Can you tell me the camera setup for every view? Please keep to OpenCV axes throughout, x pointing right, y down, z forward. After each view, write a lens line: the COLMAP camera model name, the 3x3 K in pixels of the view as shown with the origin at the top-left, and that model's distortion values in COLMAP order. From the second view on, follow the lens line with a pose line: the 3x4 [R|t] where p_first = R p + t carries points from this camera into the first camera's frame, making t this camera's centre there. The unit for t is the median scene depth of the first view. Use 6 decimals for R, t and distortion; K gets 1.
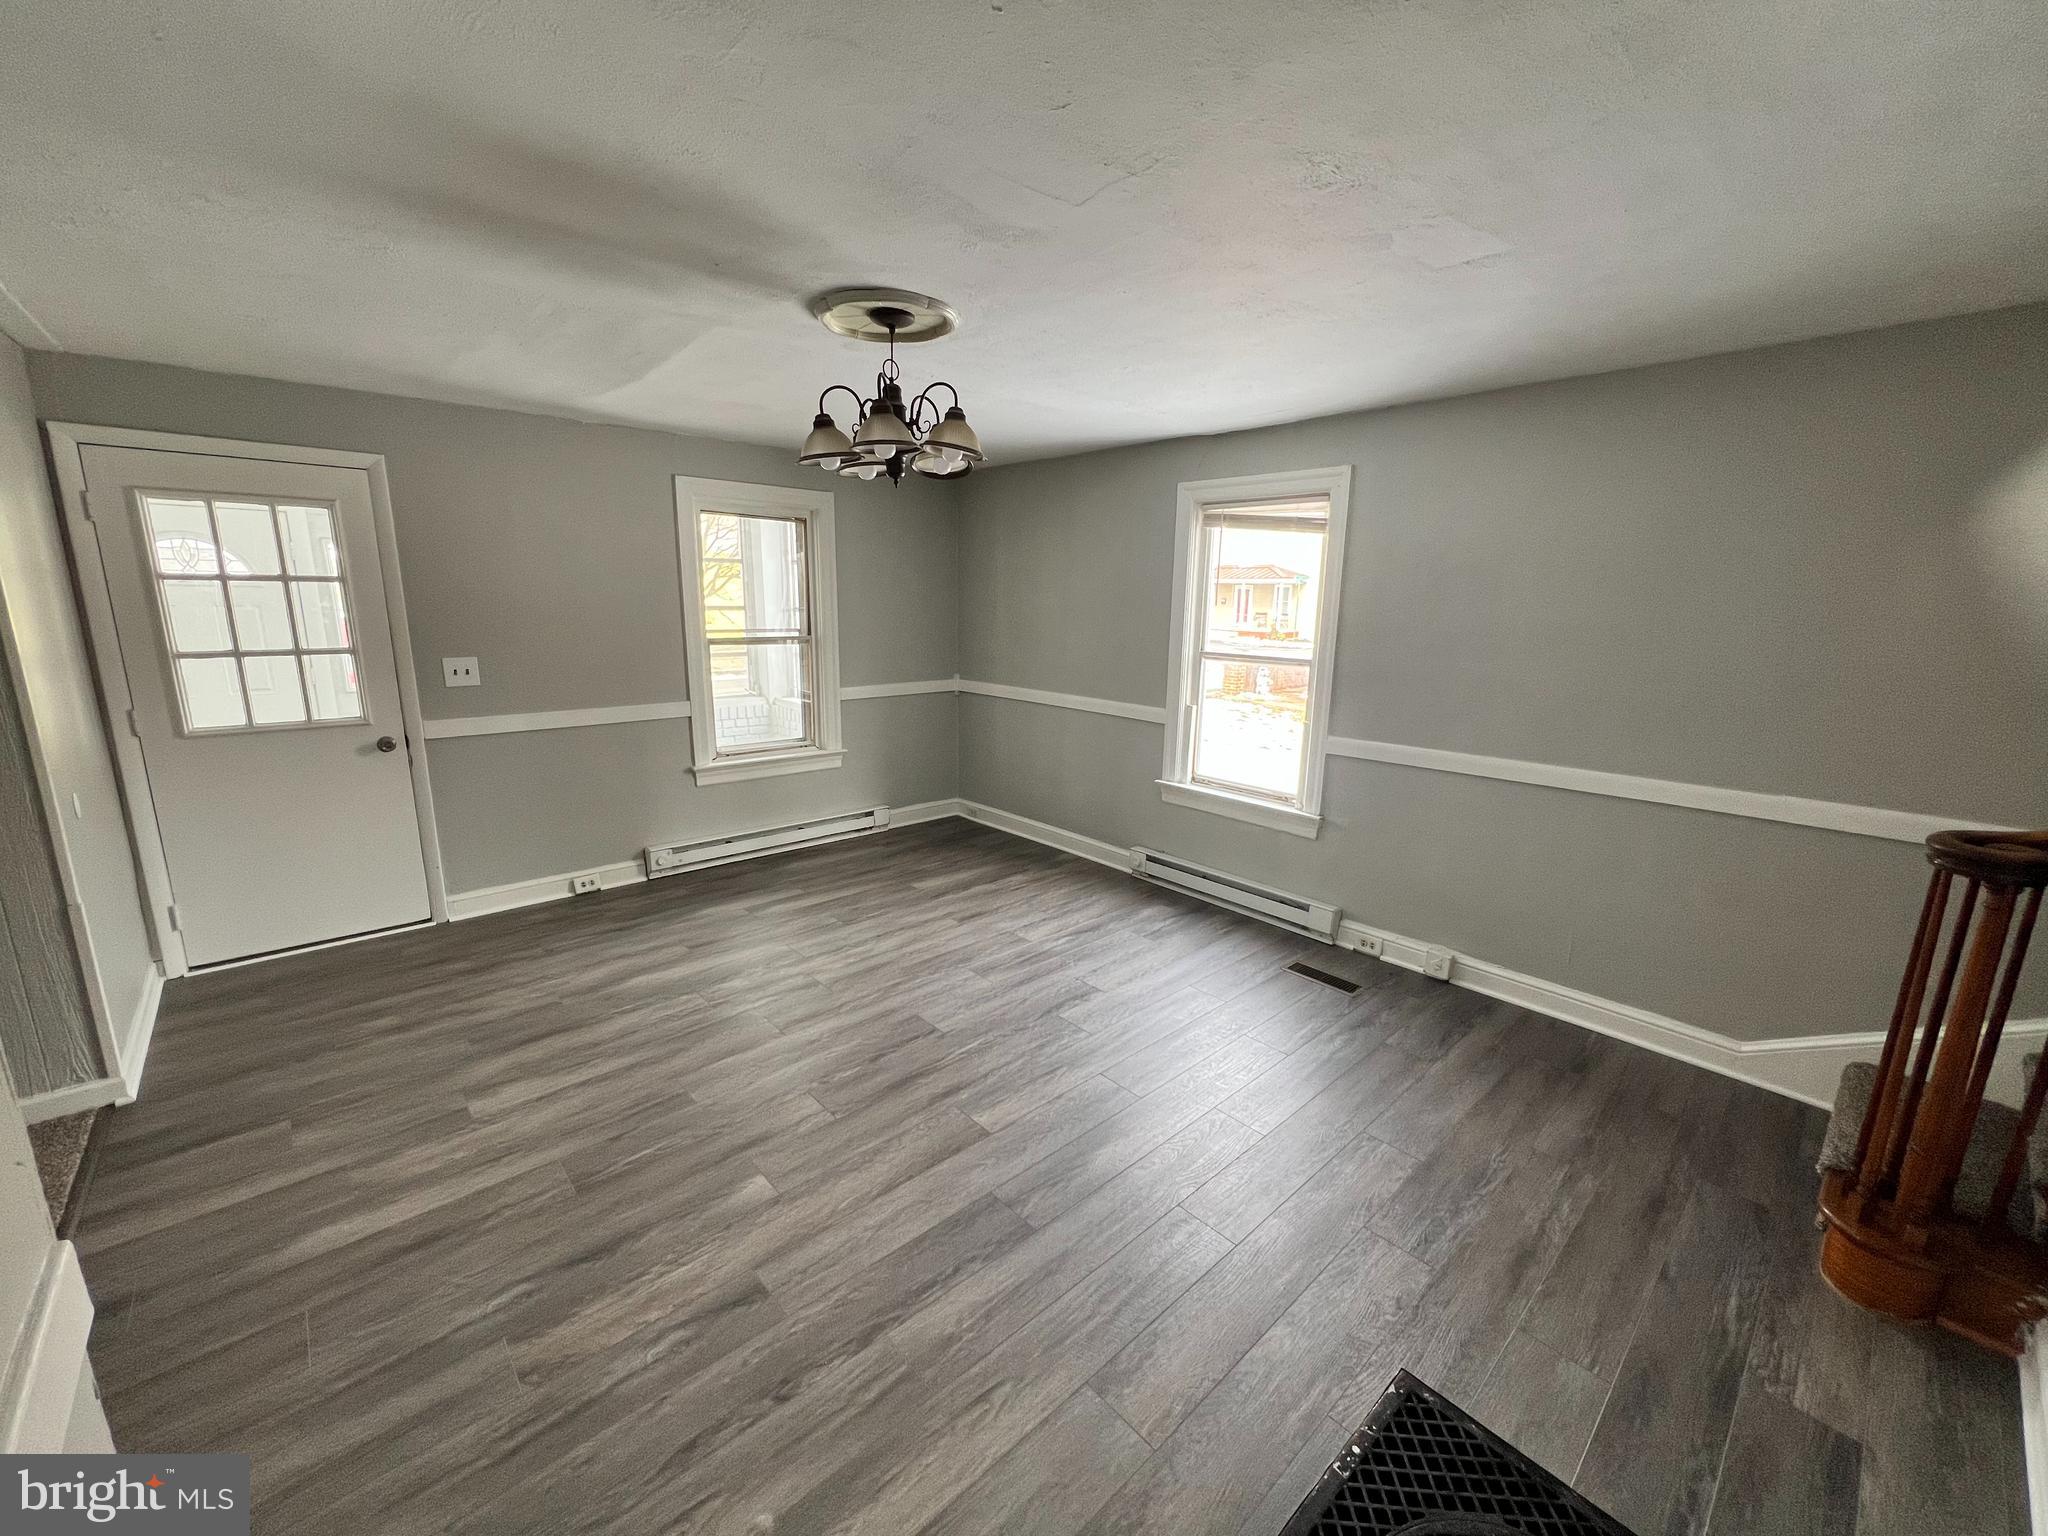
lens RADIAL K [[822.5, 0, 1030.8], [0, 822.5, 779.4], [0, 0, 1]] dist [-0.000174, -0.000077]
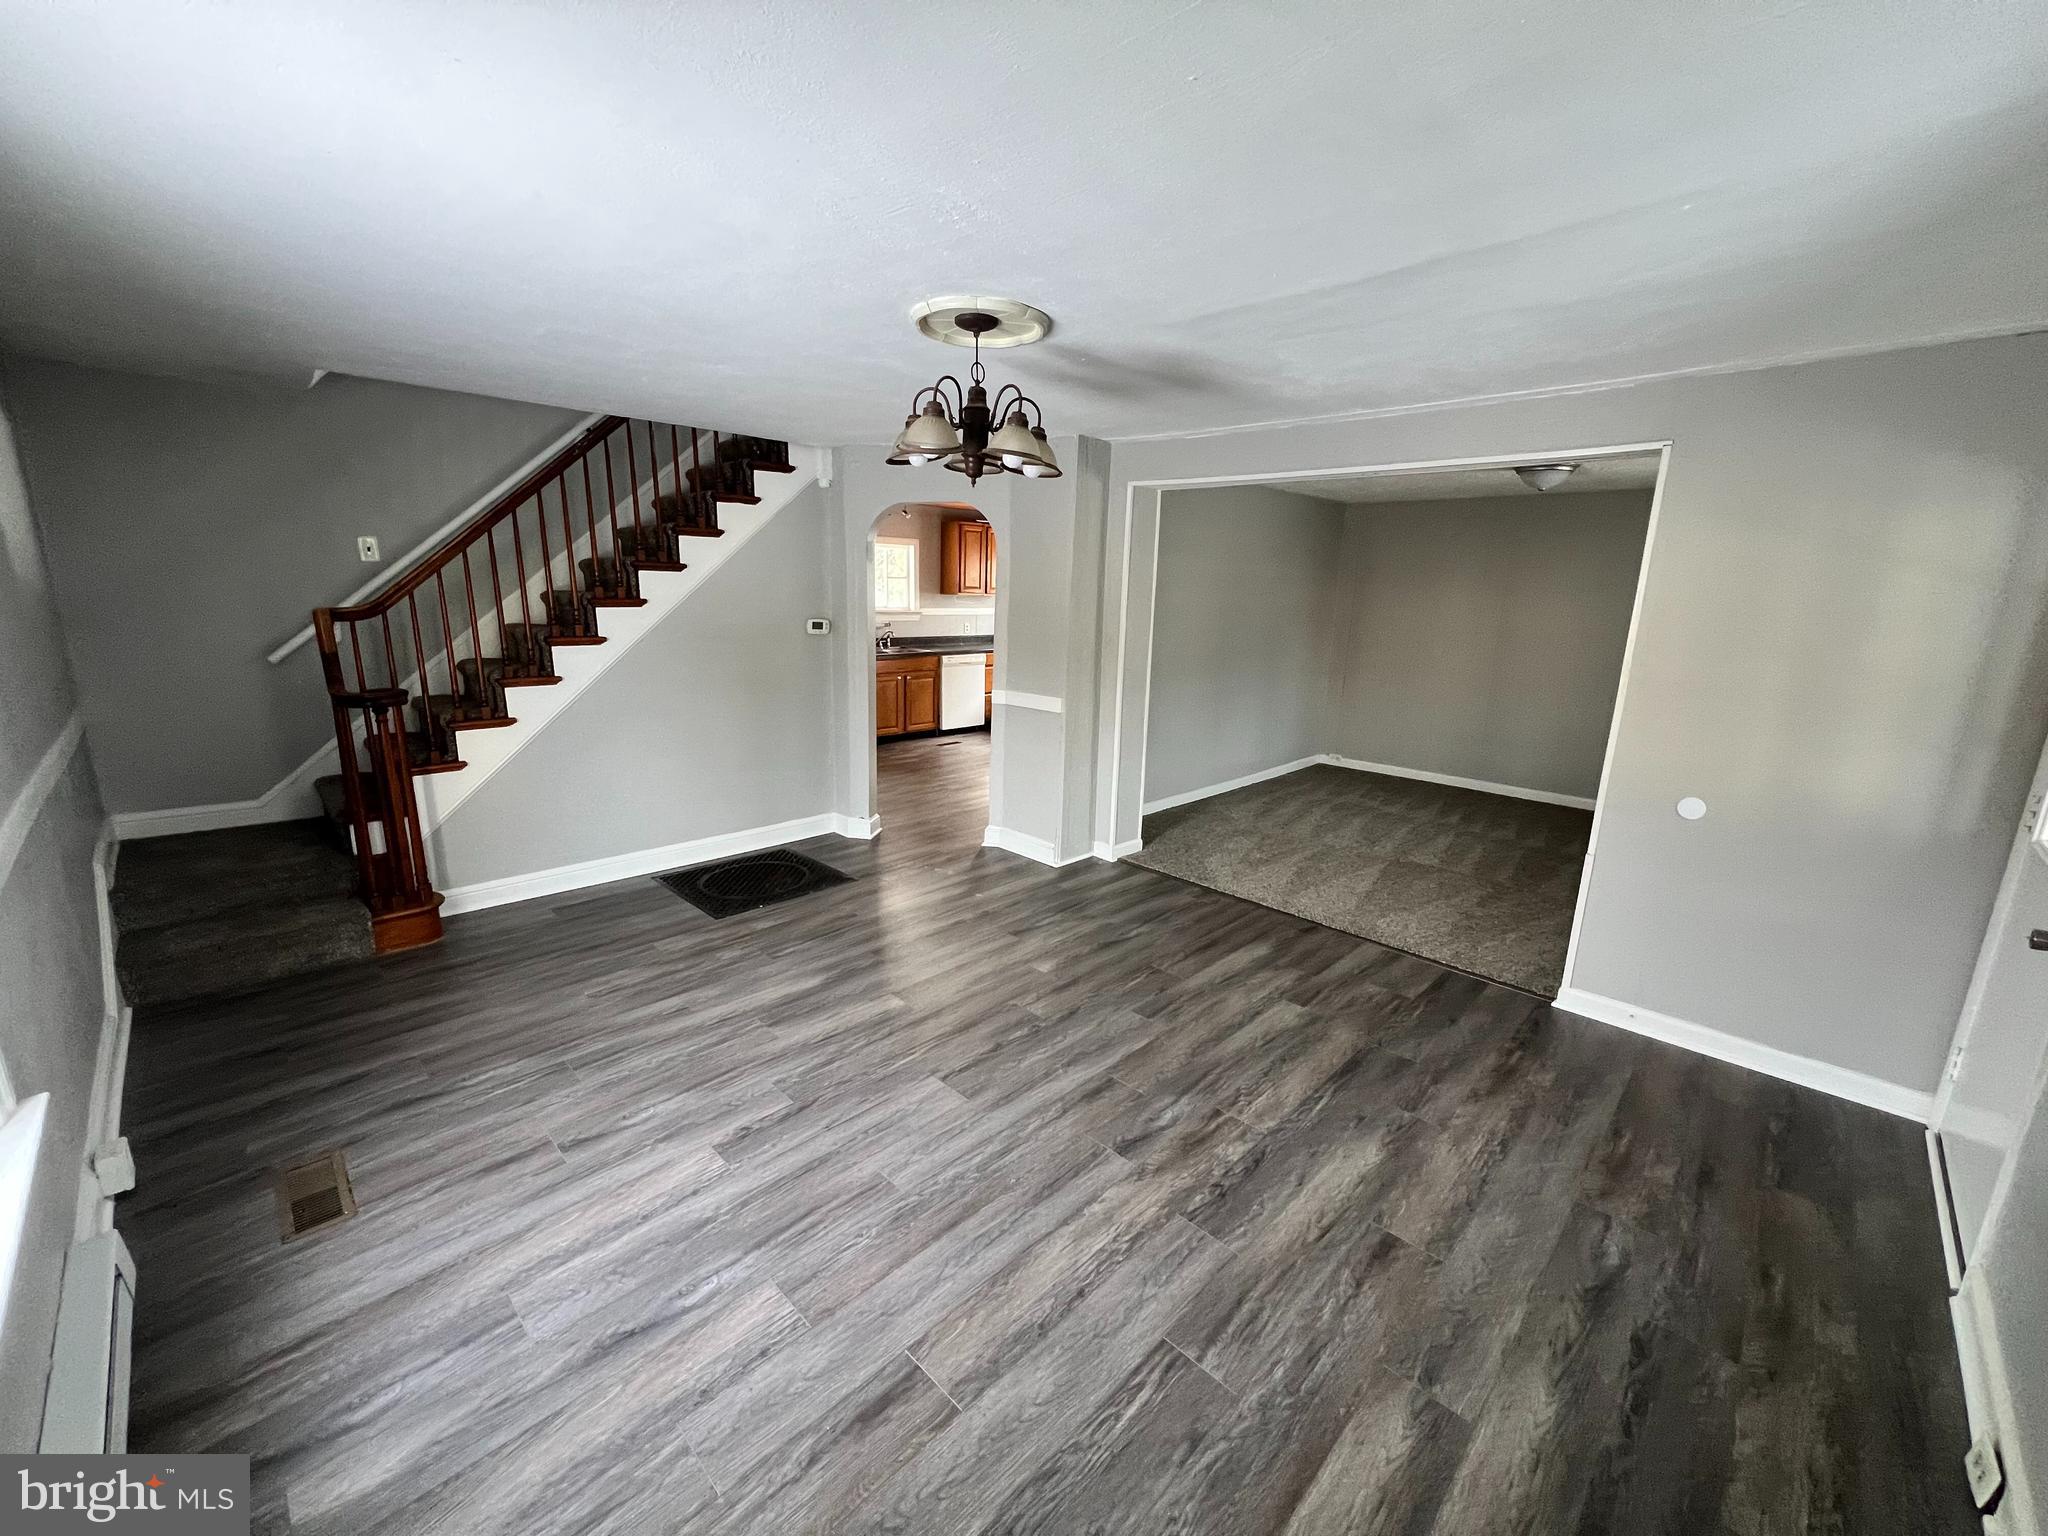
lens RADIAL K [[822.5, 0, 1025.8], [0, 822.5, 773.5], [0, 0, 1]] dist [-0.000174, -0.000077]
pose [[-0.997883, -0.030717, -0.057330, -0.141037], [-0.052598, 0.899608, 0.433520, -0.372476], [0.038258, 0.435617, -0.899319, 1.610220]]
